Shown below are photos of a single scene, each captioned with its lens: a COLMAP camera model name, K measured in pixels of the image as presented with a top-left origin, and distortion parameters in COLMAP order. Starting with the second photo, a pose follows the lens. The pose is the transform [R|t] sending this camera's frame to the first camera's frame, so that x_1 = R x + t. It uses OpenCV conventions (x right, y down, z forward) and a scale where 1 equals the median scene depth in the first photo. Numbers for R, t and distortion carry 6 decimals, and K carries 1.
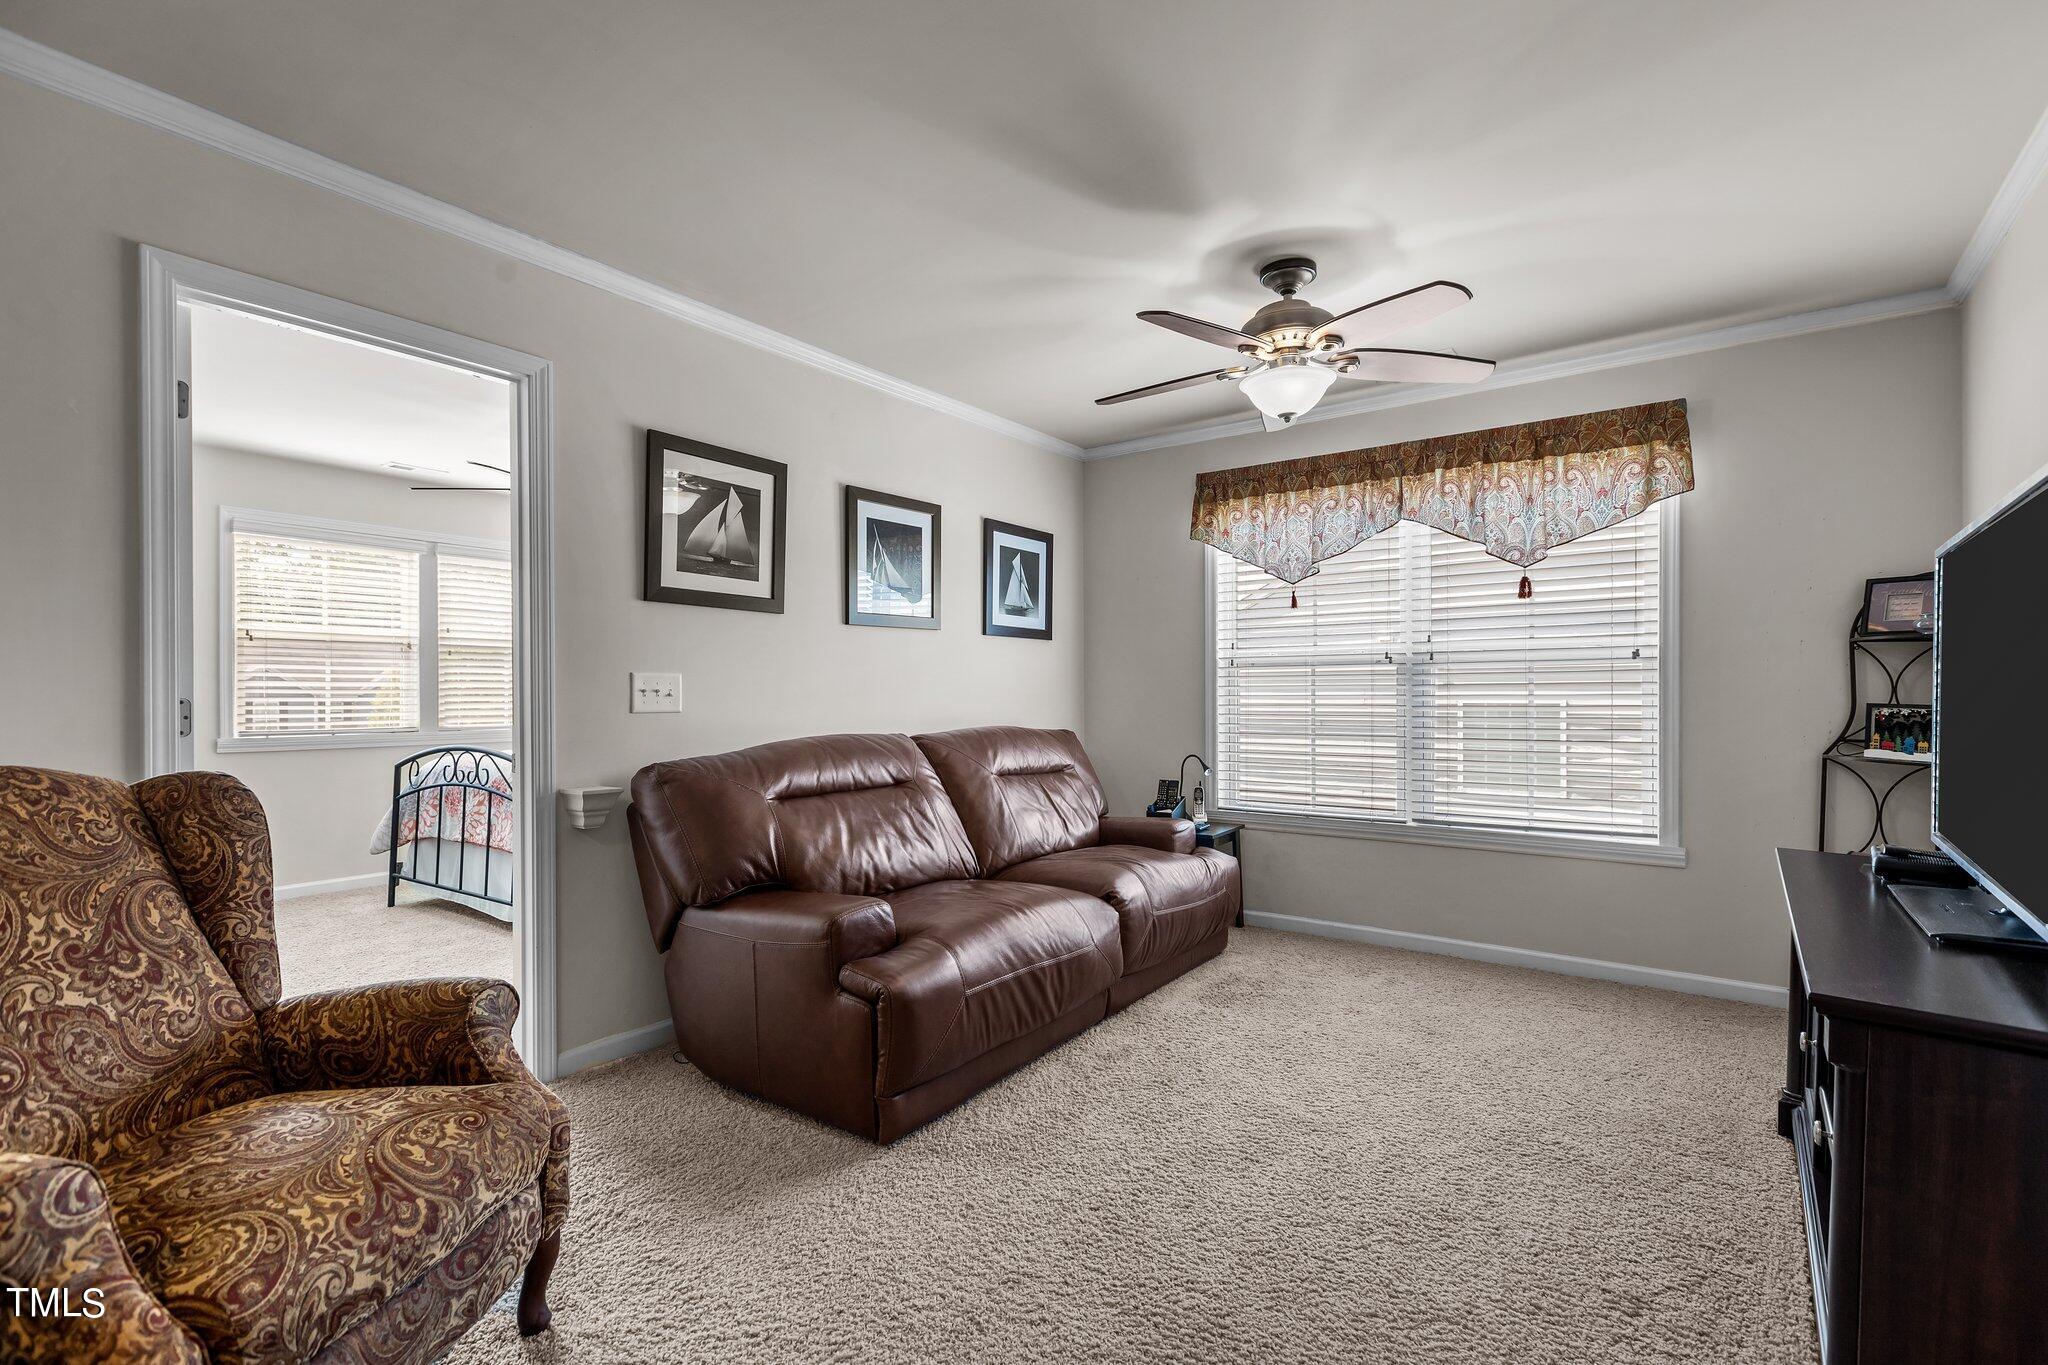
lens RADIAL K [[918.6, 0, 1022.9], [0, 918.6, 692.5], [0, 0, 1]] dist [0.000571, -0.000328]
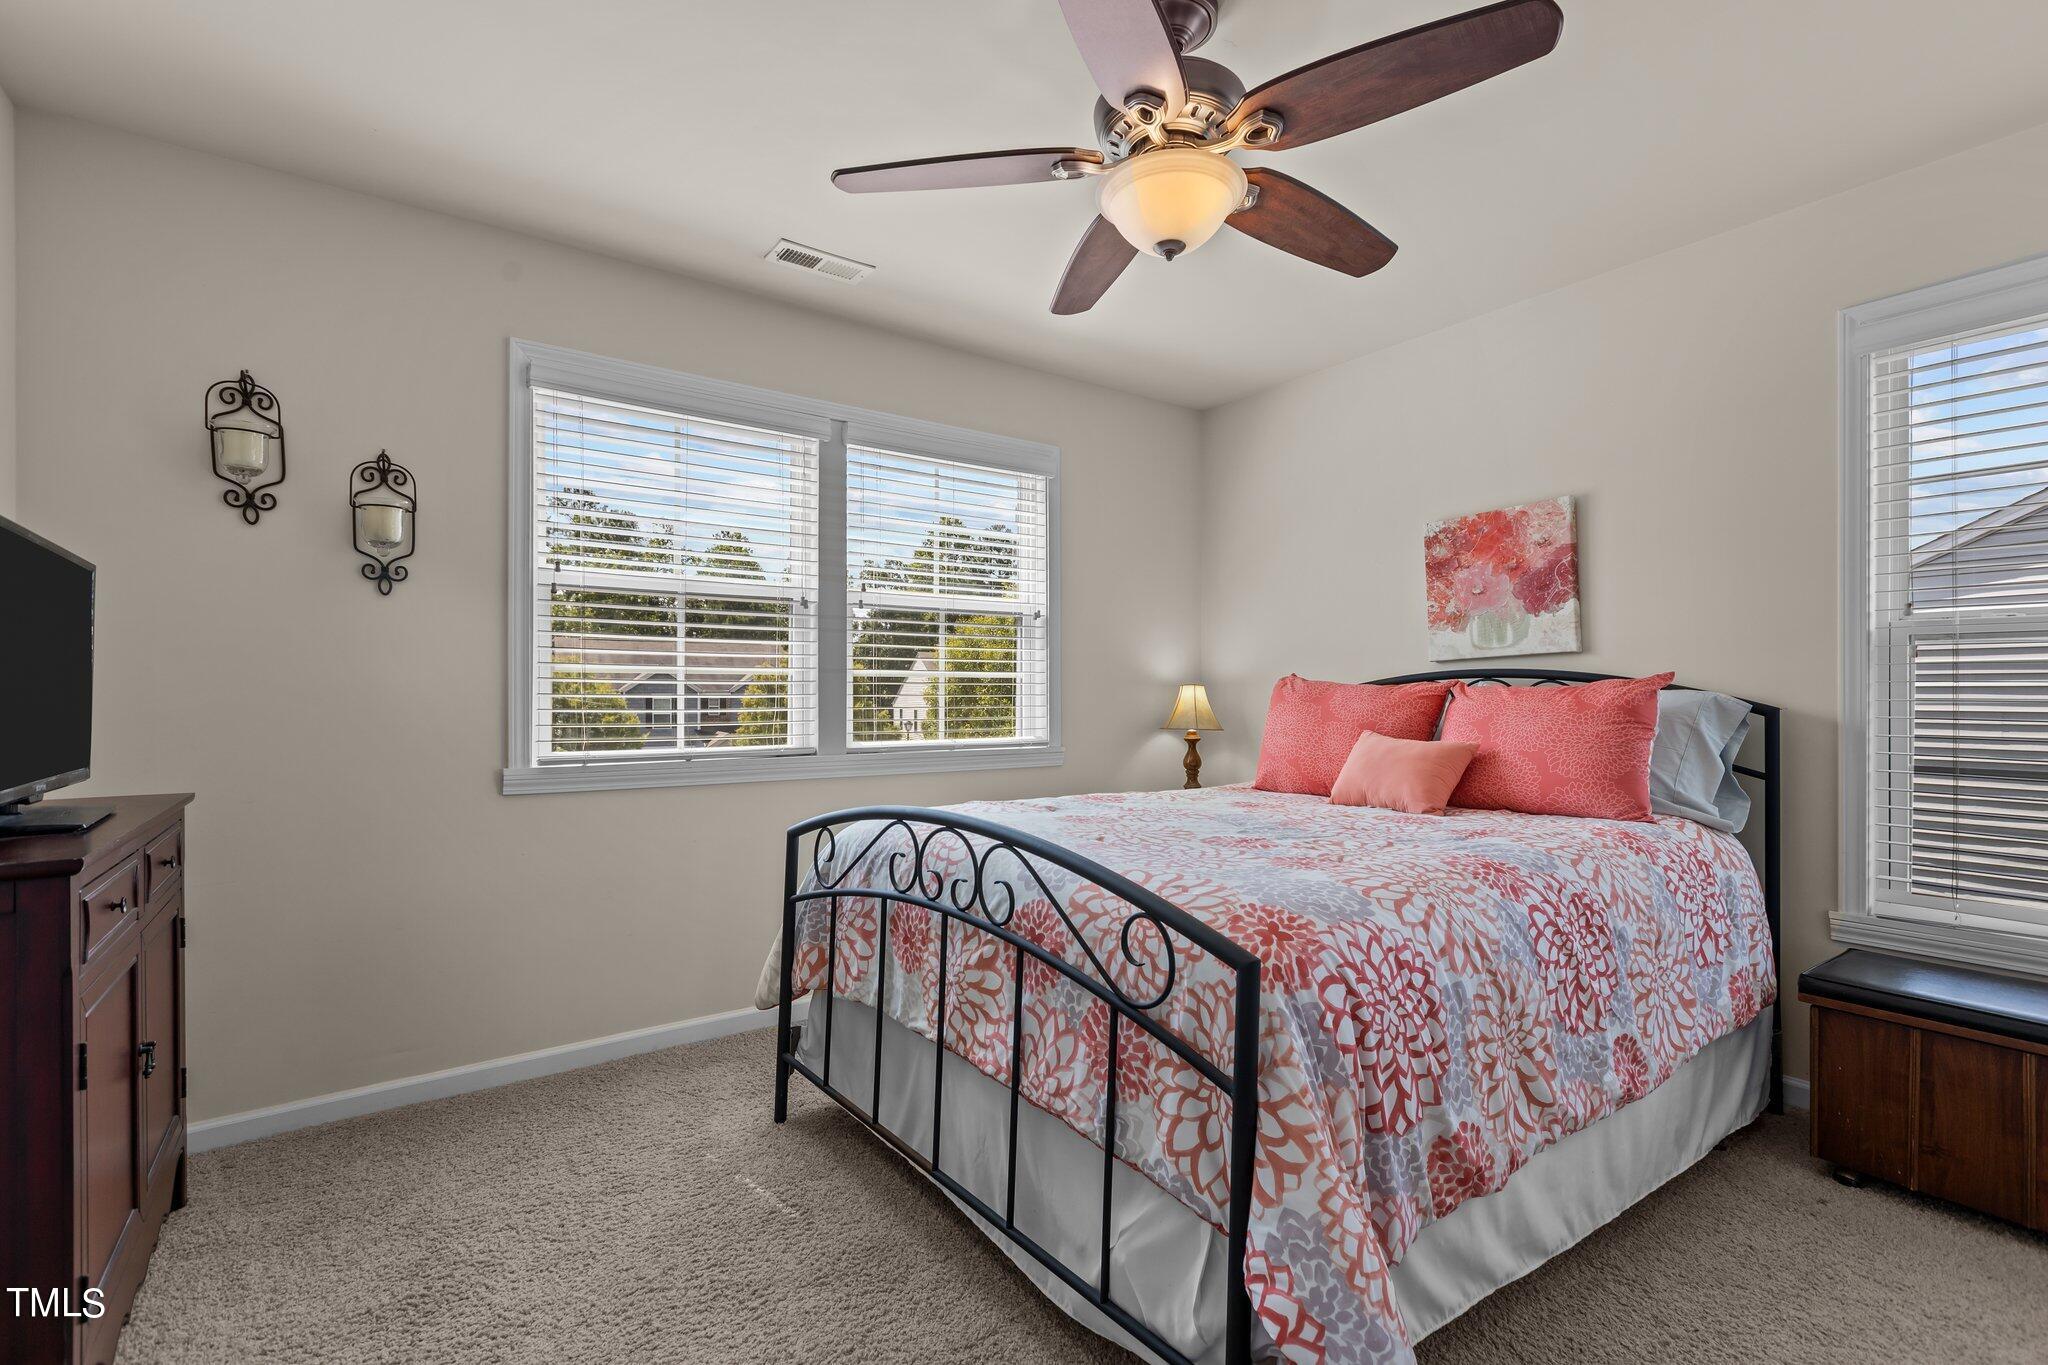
lens RADIAL K [[918.6, 0, 1022.9], [0, 918.6, 692.5], [0, 0, 1]] dist [0.000571, -0.000328]
pose [[0.950196, 0.004930, -0.311615, -0.413261], [-0.004438, 0.999988, 0.002287, 0.002691], [0.311622, -0.000790, 0.950206, 0.574639]]
